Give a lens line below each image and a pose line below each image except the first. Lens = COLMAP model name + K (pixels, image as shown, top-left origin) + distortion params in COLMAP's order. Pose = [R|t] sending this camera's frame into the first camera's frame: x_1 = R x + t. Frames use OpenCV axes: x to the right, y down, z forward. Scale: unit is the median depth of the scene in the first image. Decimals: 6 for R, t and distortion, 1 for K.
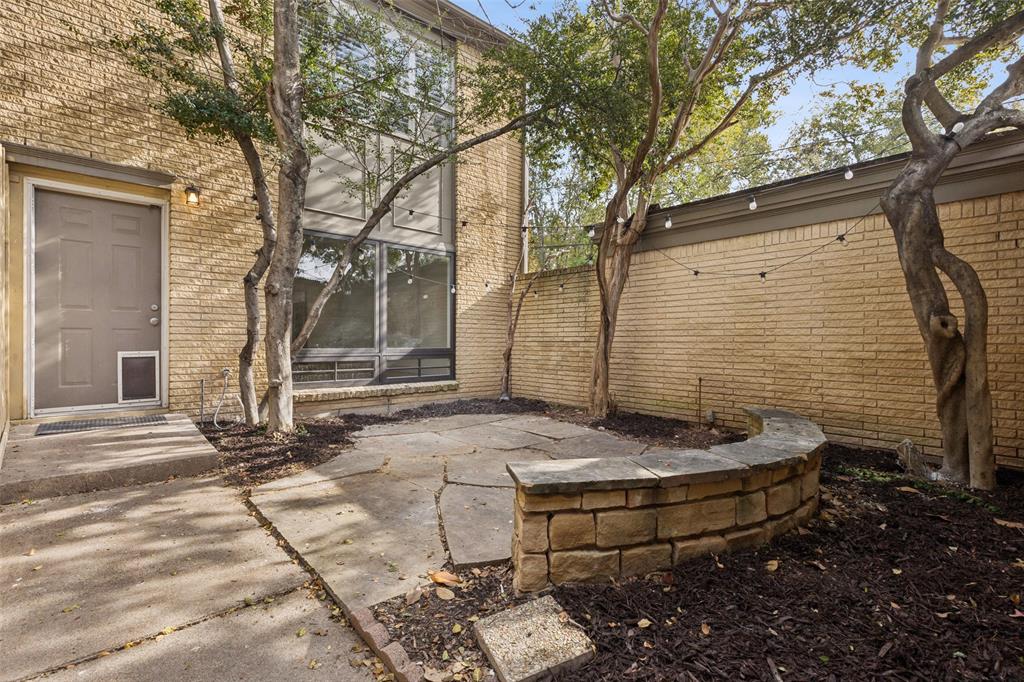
lens RADIAL K [[457.2, 0, 515.7], [0, 457.2, 338.5], [0, 0, 1]] dist [0.018175, 0.000066]
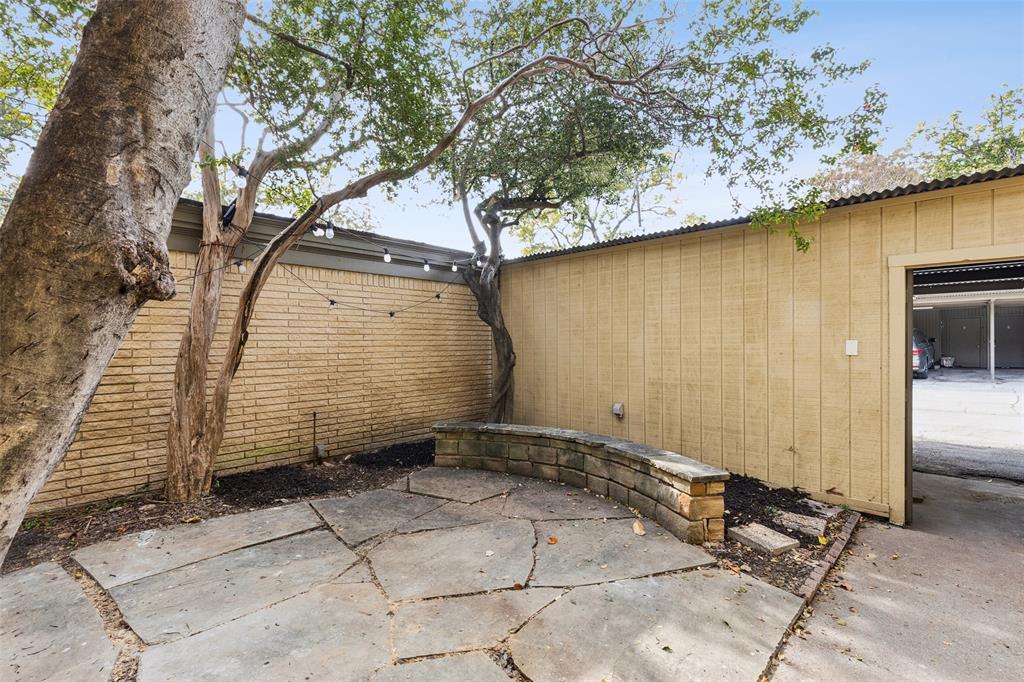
lens RADIAL K [[457.2, 0, 515.7], [0, 457.2, 342.6], [0, 0, 1]] dist [0.018175, 0.000066]
pose [[-0.061989, -0.003863, 0.998069, -0.607044], [0.000491, 0.999992, 0.003901, -0.065436], [-0.998077, 0.000732, -0.061987, 0.703649]]
